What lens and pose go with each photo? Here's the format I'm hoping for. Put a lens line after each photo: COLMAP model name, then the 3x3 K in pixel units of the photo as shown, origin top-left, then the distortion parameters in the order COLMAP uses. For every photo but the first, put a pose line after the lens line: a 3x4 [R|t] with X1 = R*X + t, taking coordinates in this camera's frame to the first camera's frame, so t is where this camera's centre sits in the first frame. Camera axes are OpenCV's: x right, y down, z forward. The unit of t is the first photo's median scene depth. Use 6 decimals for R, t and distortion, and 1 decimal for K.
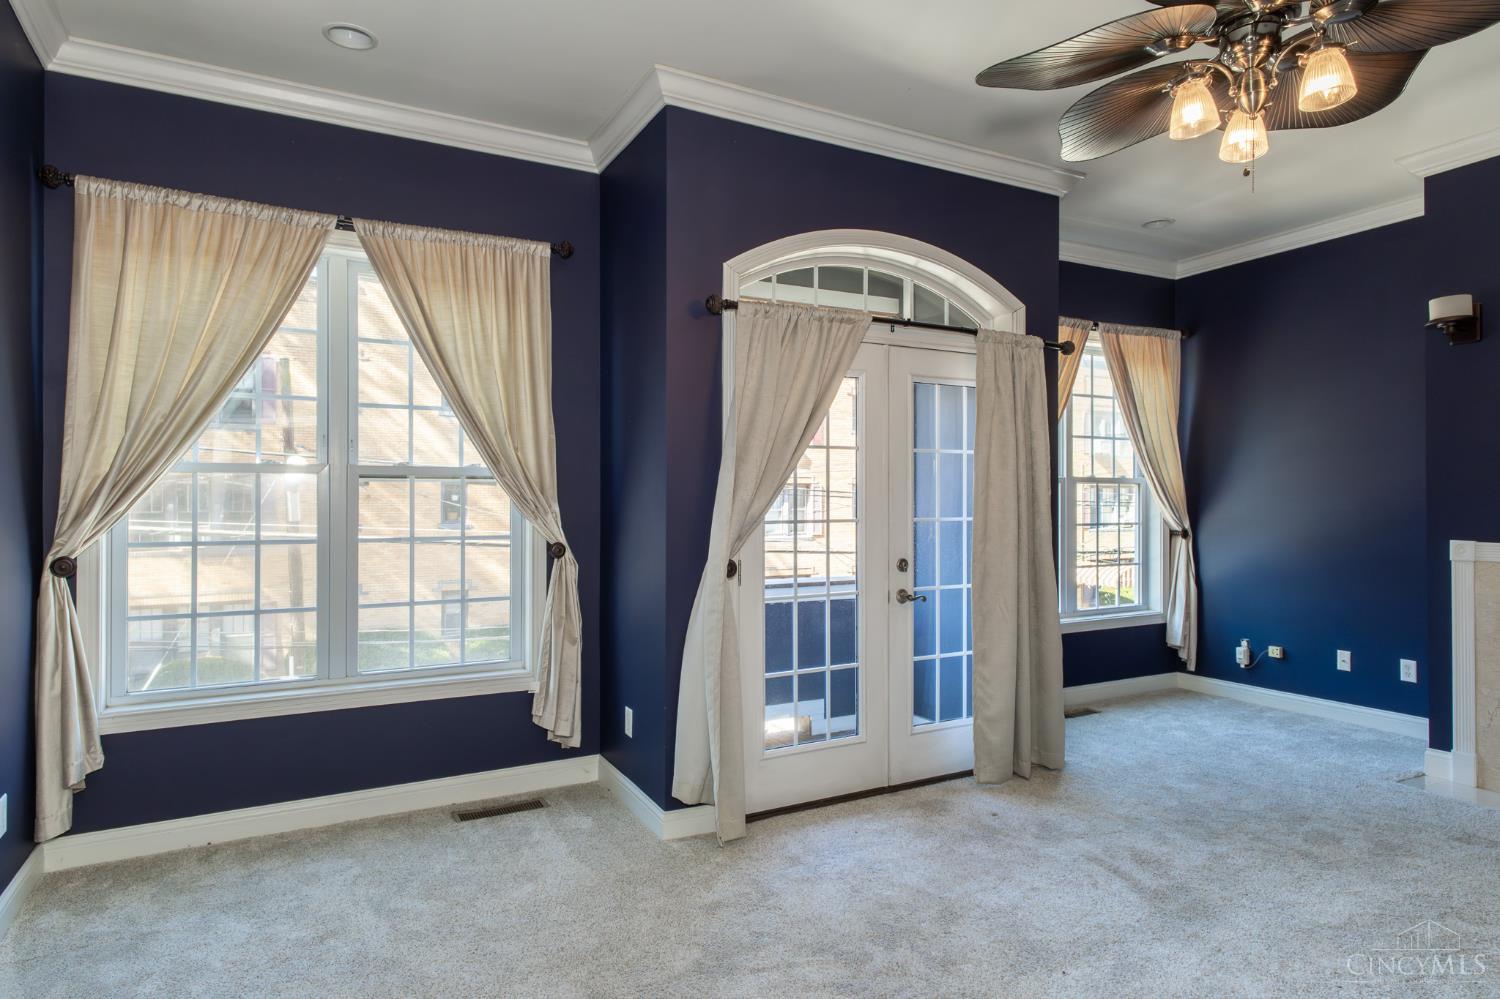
lens RADIAL K [[845.9, 0, 730.2], [0, 845.9, 498.6], [0, 0, 1]] dist [0.019216, -0.000238]
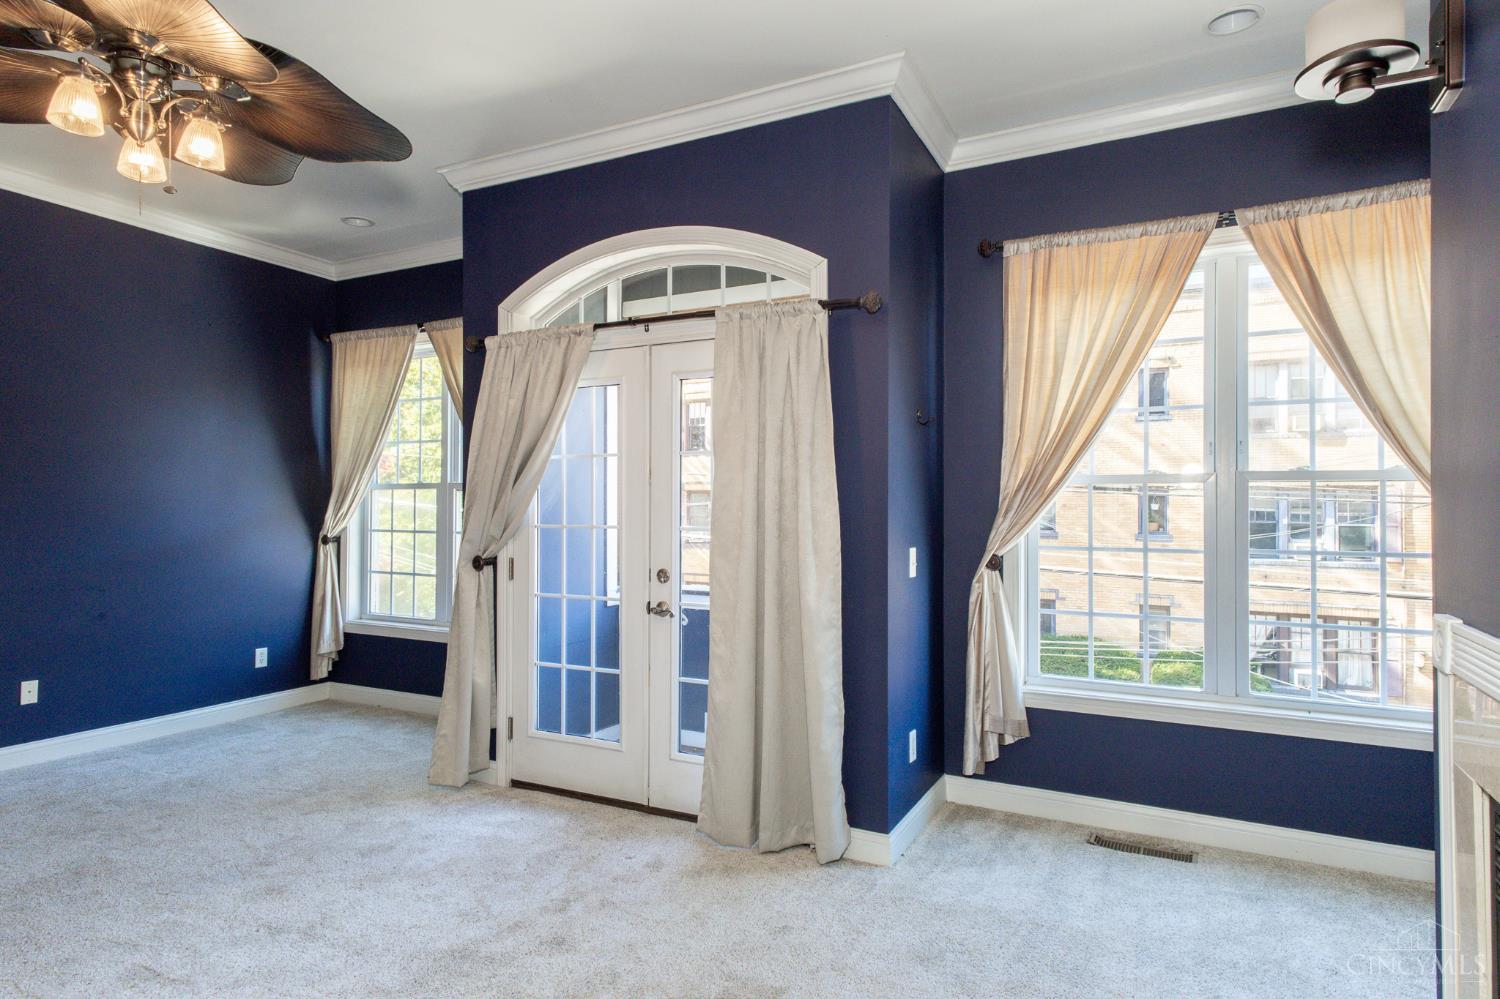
lens RADIAL K [[845.9, 0, 745.1], [0, 845.9, 497.2], [0, 0, 1]] dist [0.019216, -0.000238]
pose [[0.573205, -0.005821, -0.819391, 1.037922], [-0.003530, 0.999948, -0.009573, -0.000512], [0.819404, 0.008379, 0.573155, 0.539650]]
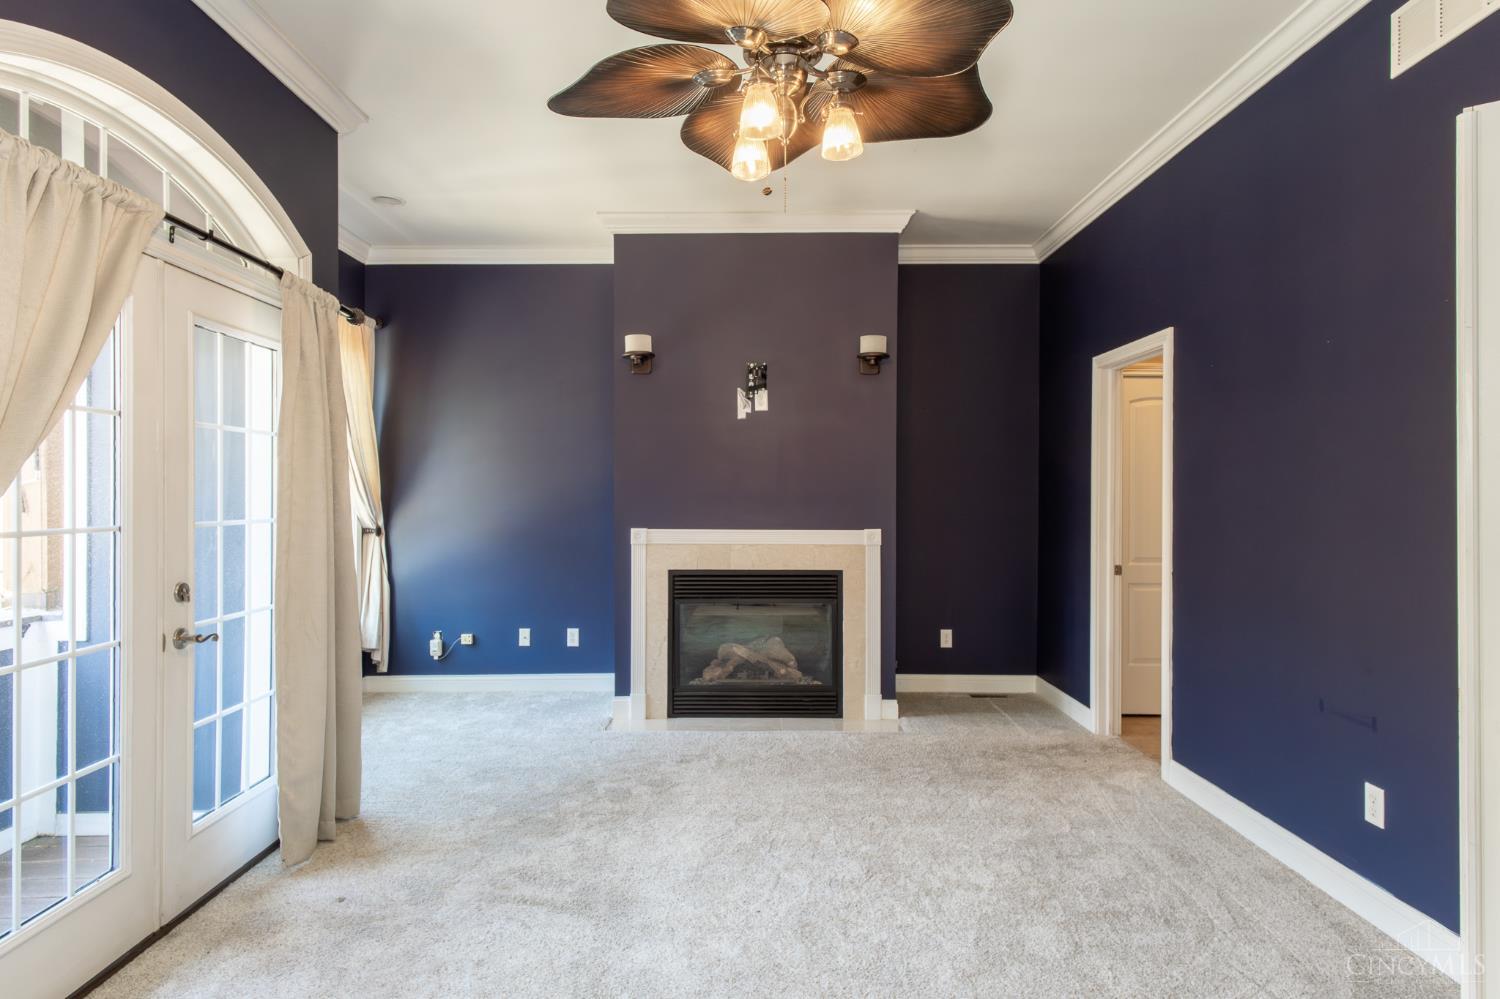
lens RADIAL K [[845.9, 0, 746.2], [0, 845.9, 503.9], [0, 0, 1]] dist [0.019216, -0.000238]
pose [[0.463141, -0.007968, 0.886249, -0.186503], [-0.001577, 0.999951, 0.009815, 0.000251], [-0.886283, -0.005943, 0.463106, 0.278121]]
